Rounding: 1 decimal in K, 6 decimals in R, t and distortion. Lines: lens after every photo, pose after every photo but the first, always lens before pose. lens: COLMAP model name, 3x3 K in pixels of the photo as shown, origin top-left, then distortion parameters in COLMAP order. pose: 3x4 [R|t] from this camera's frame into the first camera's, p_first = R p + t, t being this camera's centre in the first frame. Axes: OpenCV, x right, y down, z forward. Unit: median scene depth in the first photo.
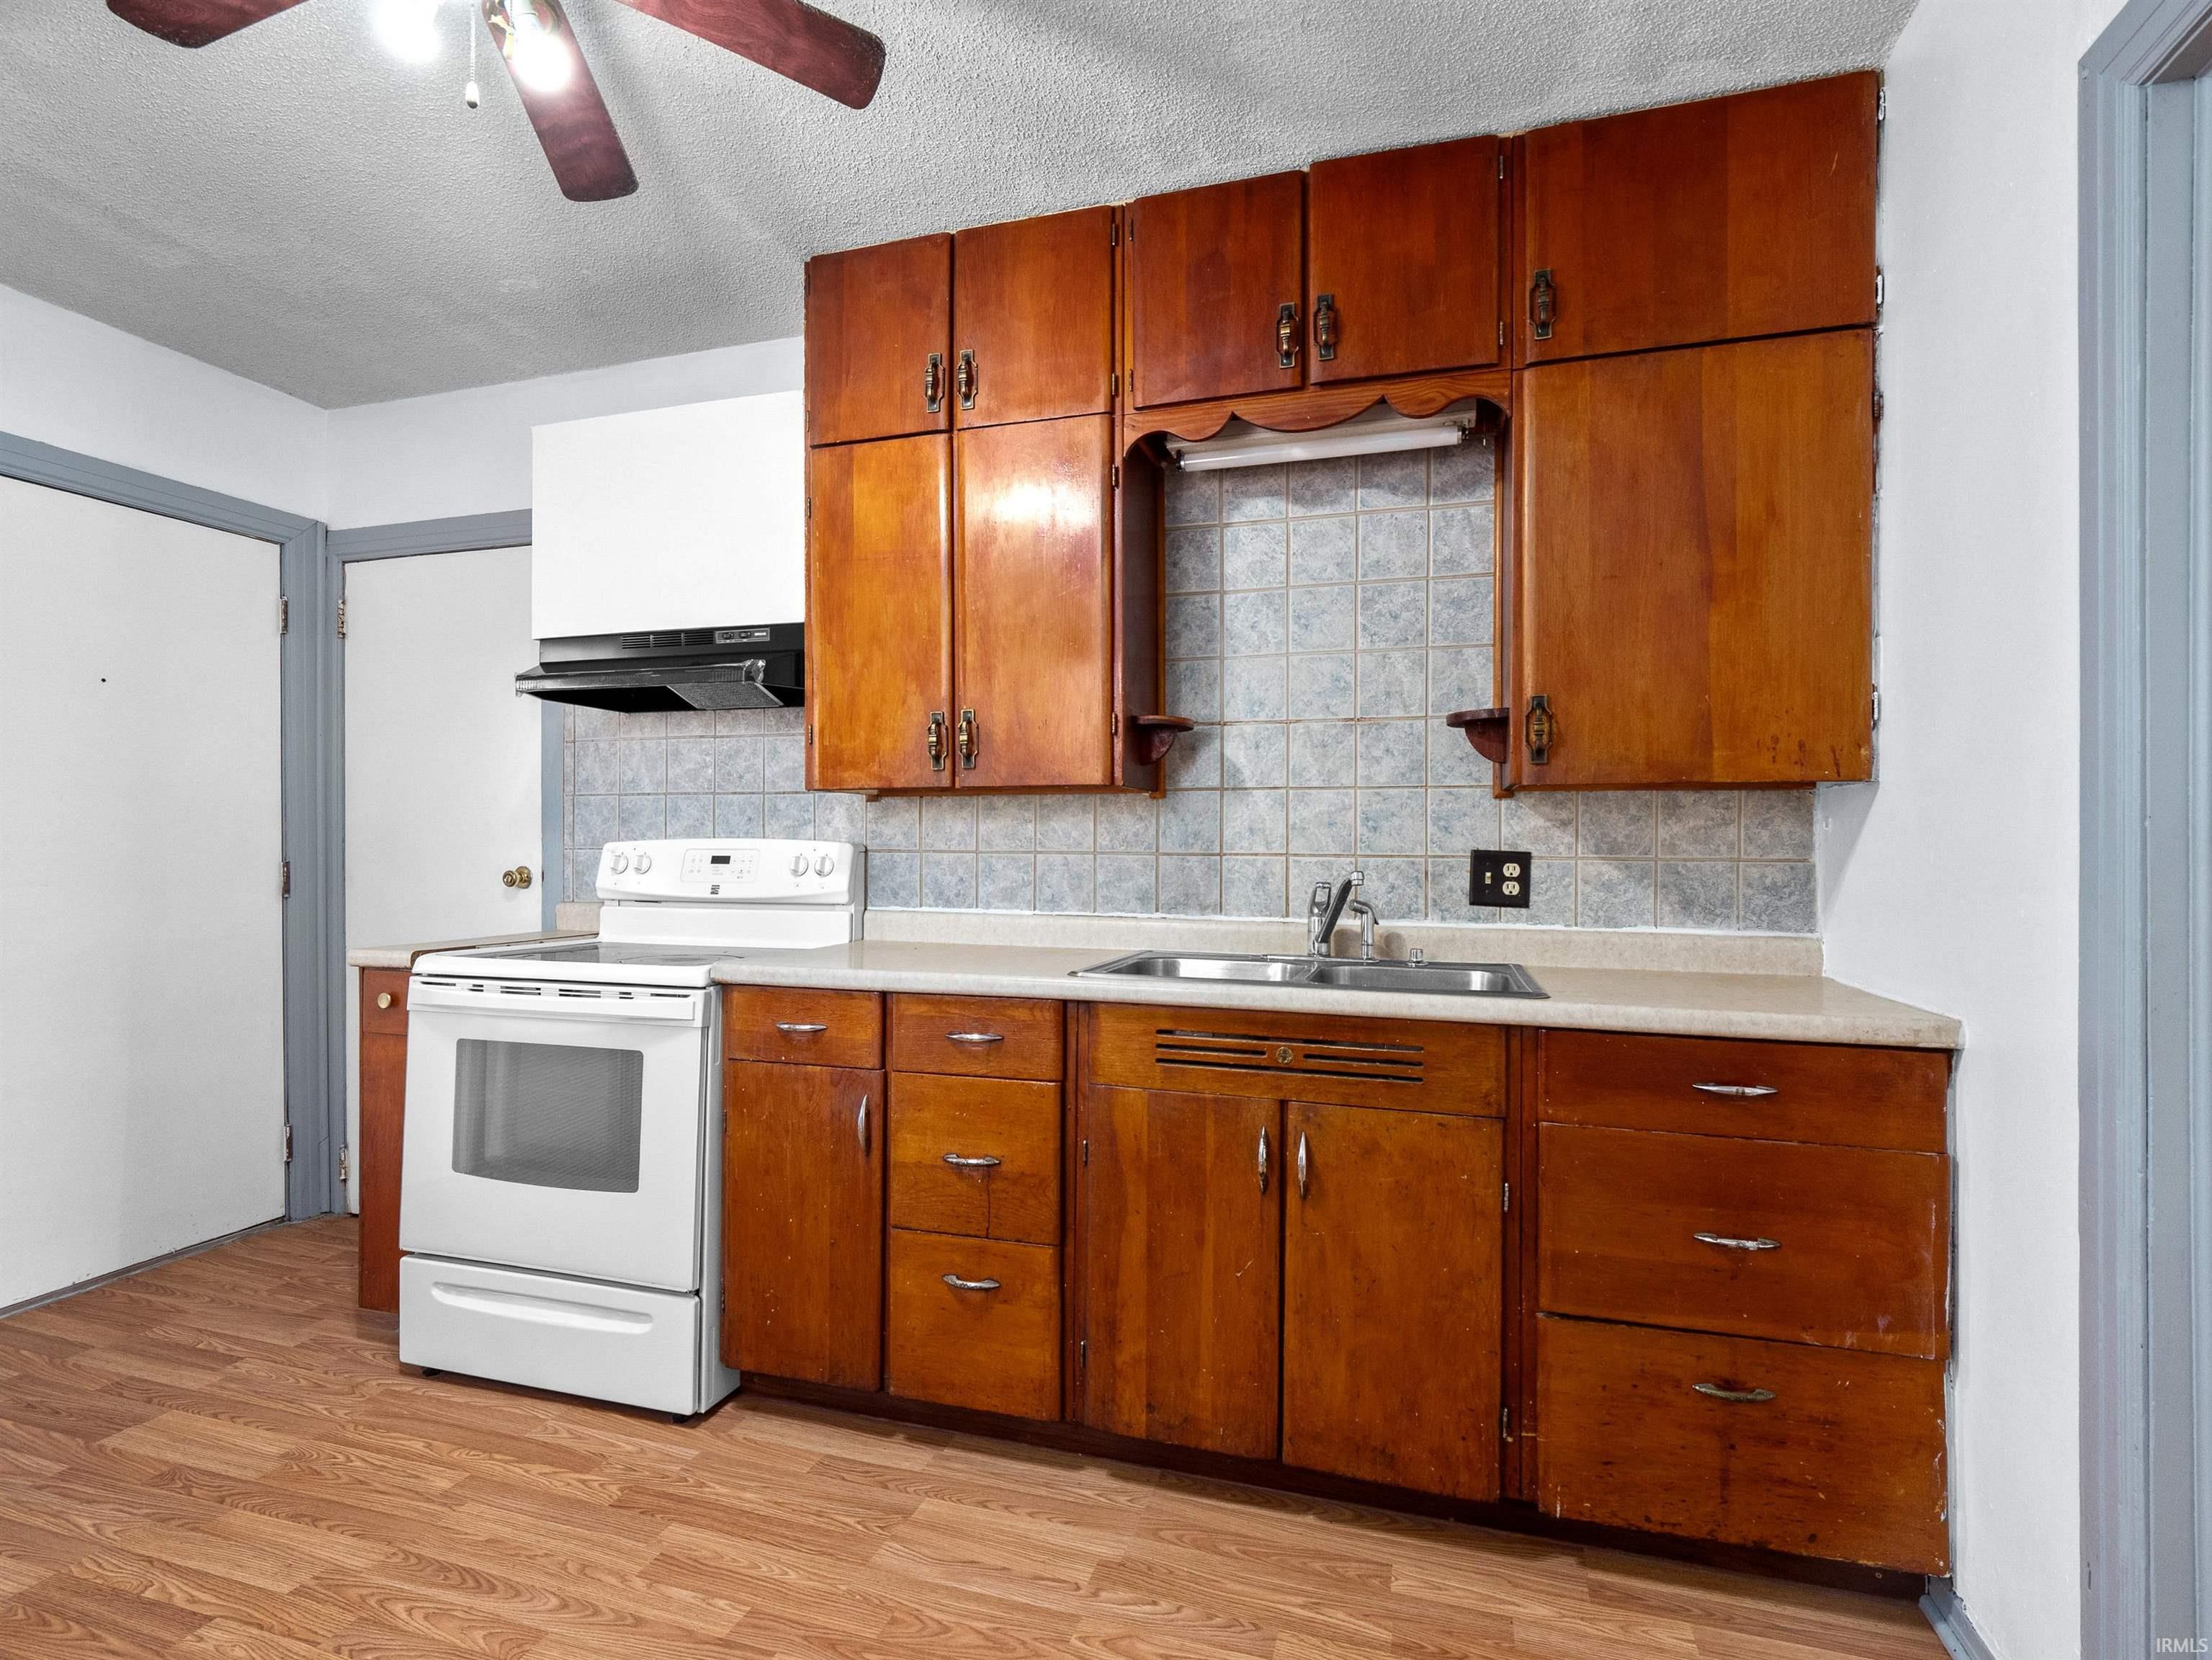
lens RADIAL K [[1091.6, 0, 1098.7], [0, 1091.6, 815.6], [0, 0, 1]] dist [-0.002421, -0.003108]
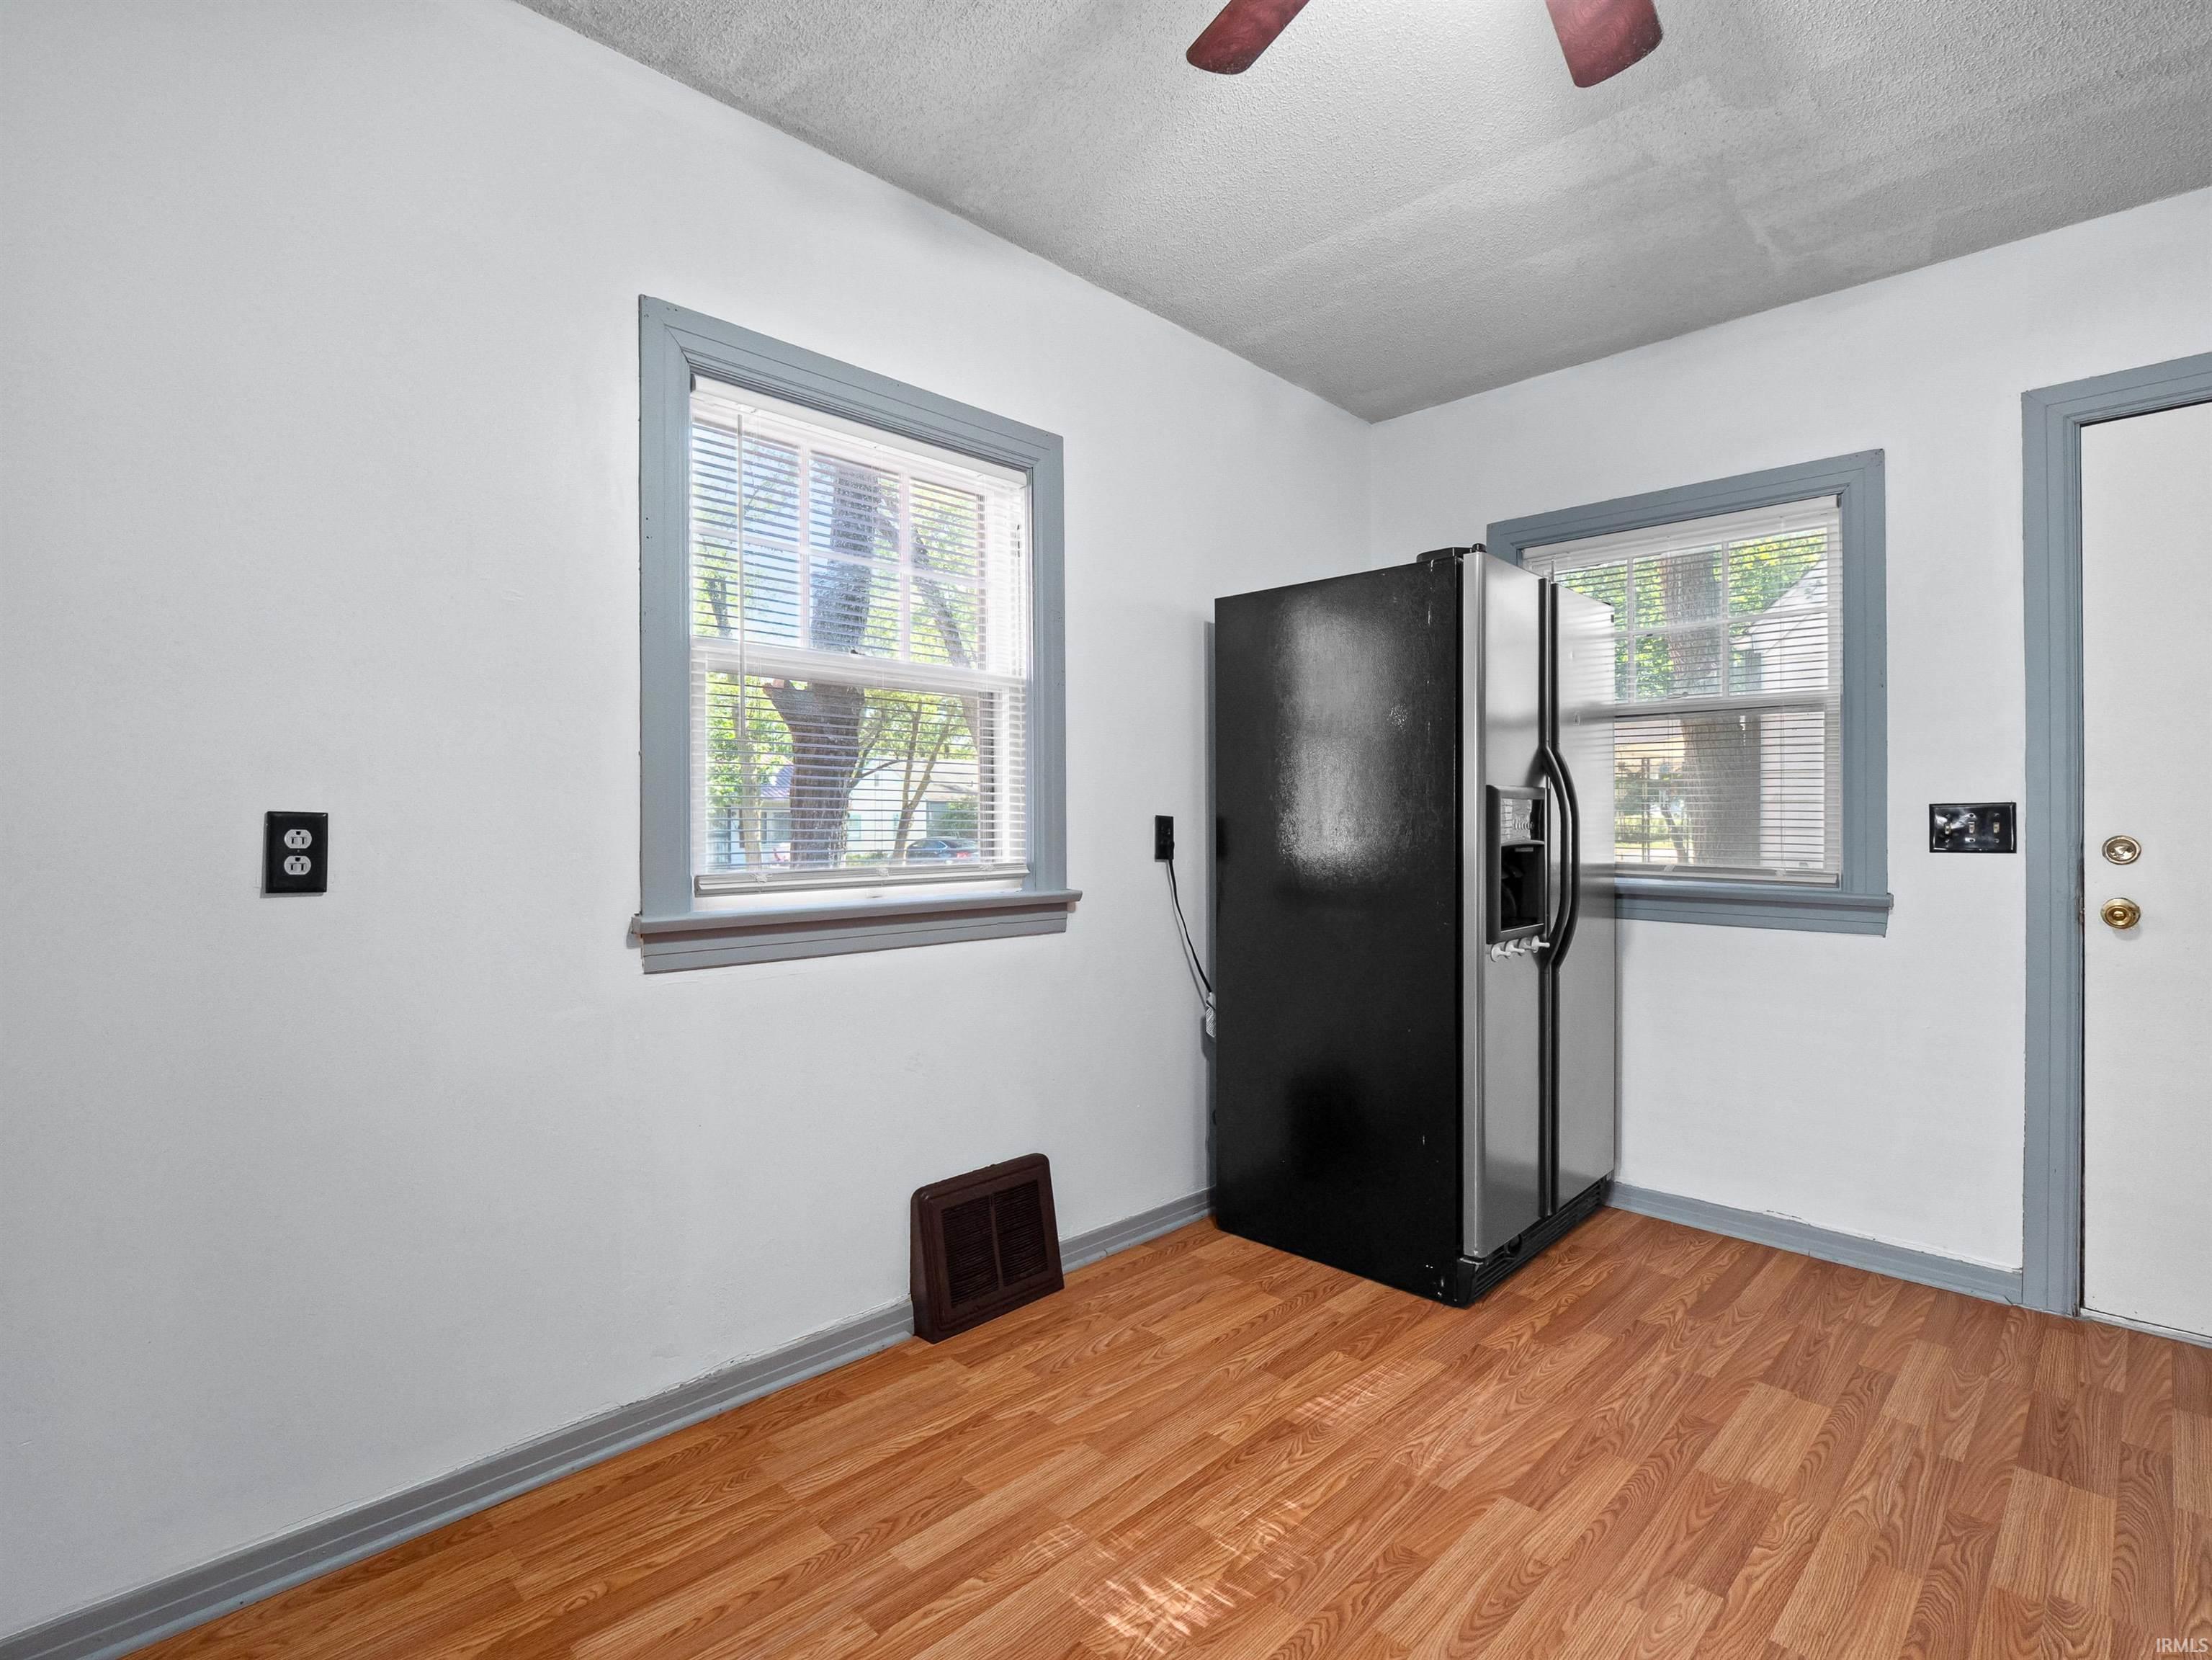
lens RADIAL K [[1091.6, 0, 1106.9], [0, 1091.6, 821.2], [0, 0, 1]] dist [-0.002421, -0.003108]
pose [[-0.458385, -0.000854, -0.888753, 0.201334], [0.021538, 0.999695, -0.012070, 0.021902], [0.888493, -0.024674, -0.458227, 0.615404]]
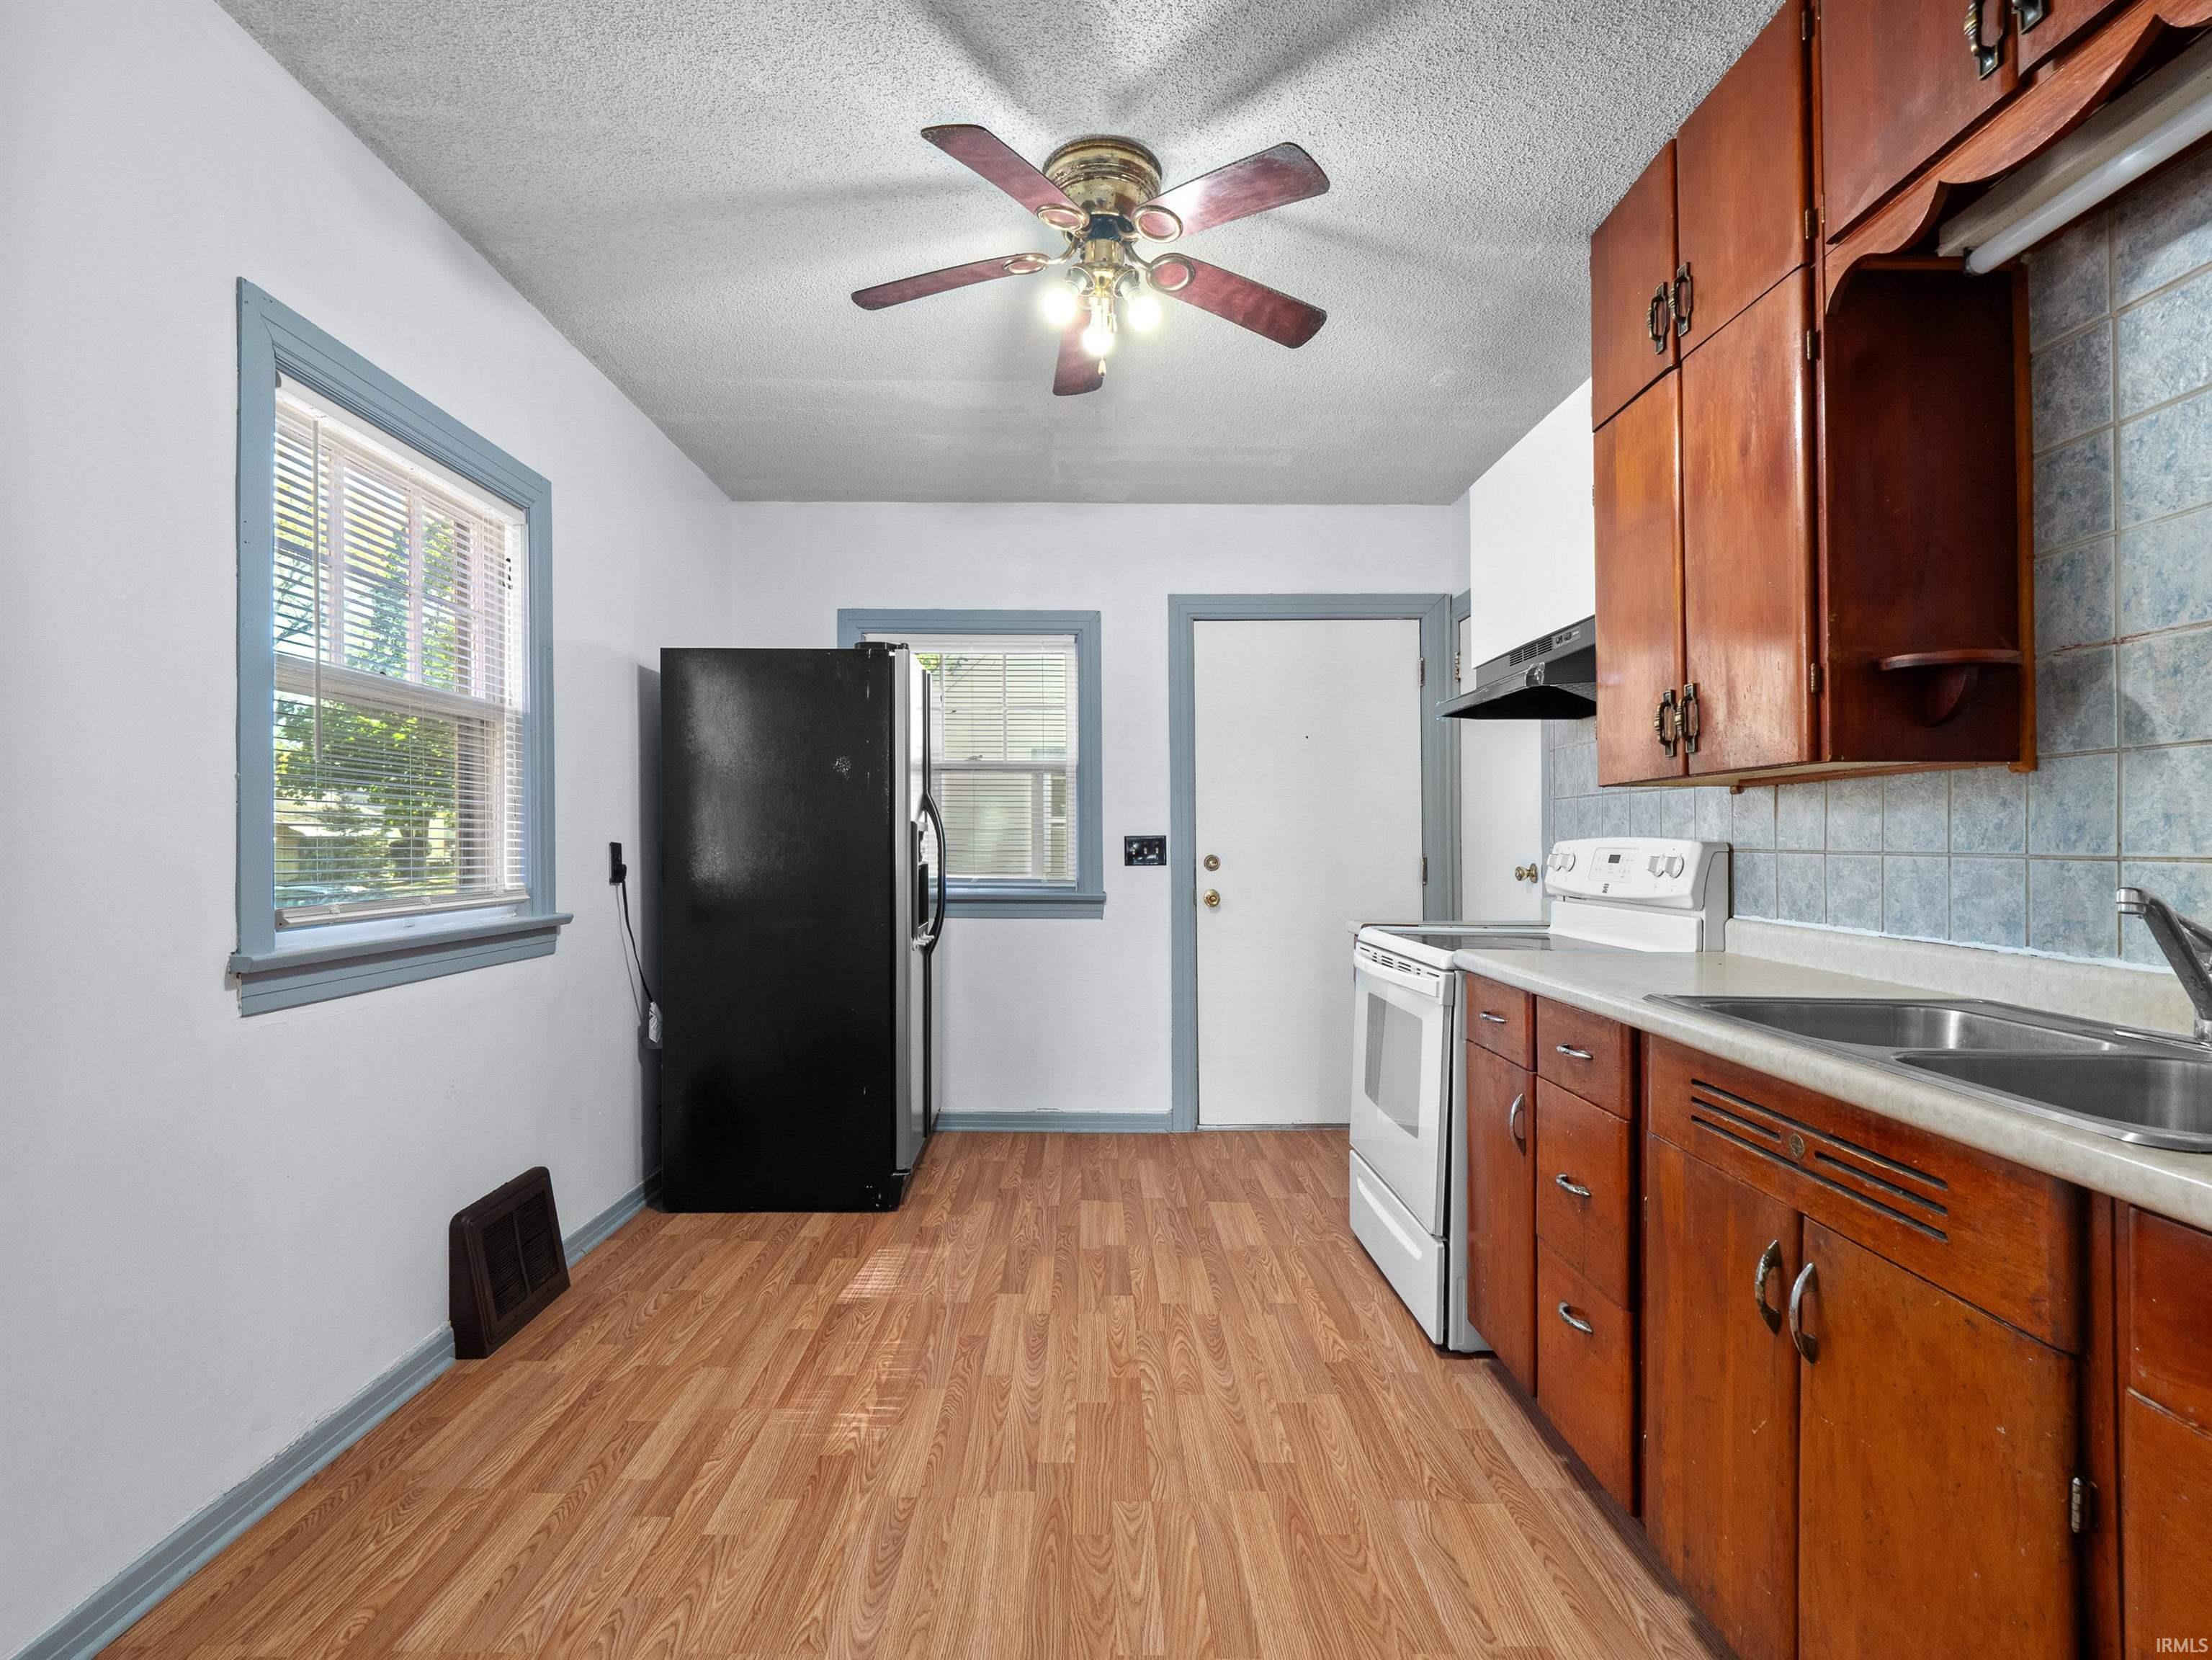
lens RADIAL K [[1091.6, 0, 1095.4], [0, 1091.6, 835.7], [0, 0, 1]] dist [-0.002421, -0.003108]
pose [[0.305214, -0.008505, -0.952246, 0.513922], [0.024099, 0.999709, -0.001204, 0.010010], [0.951979, -0.022580, 0.305331, 0.275640]]
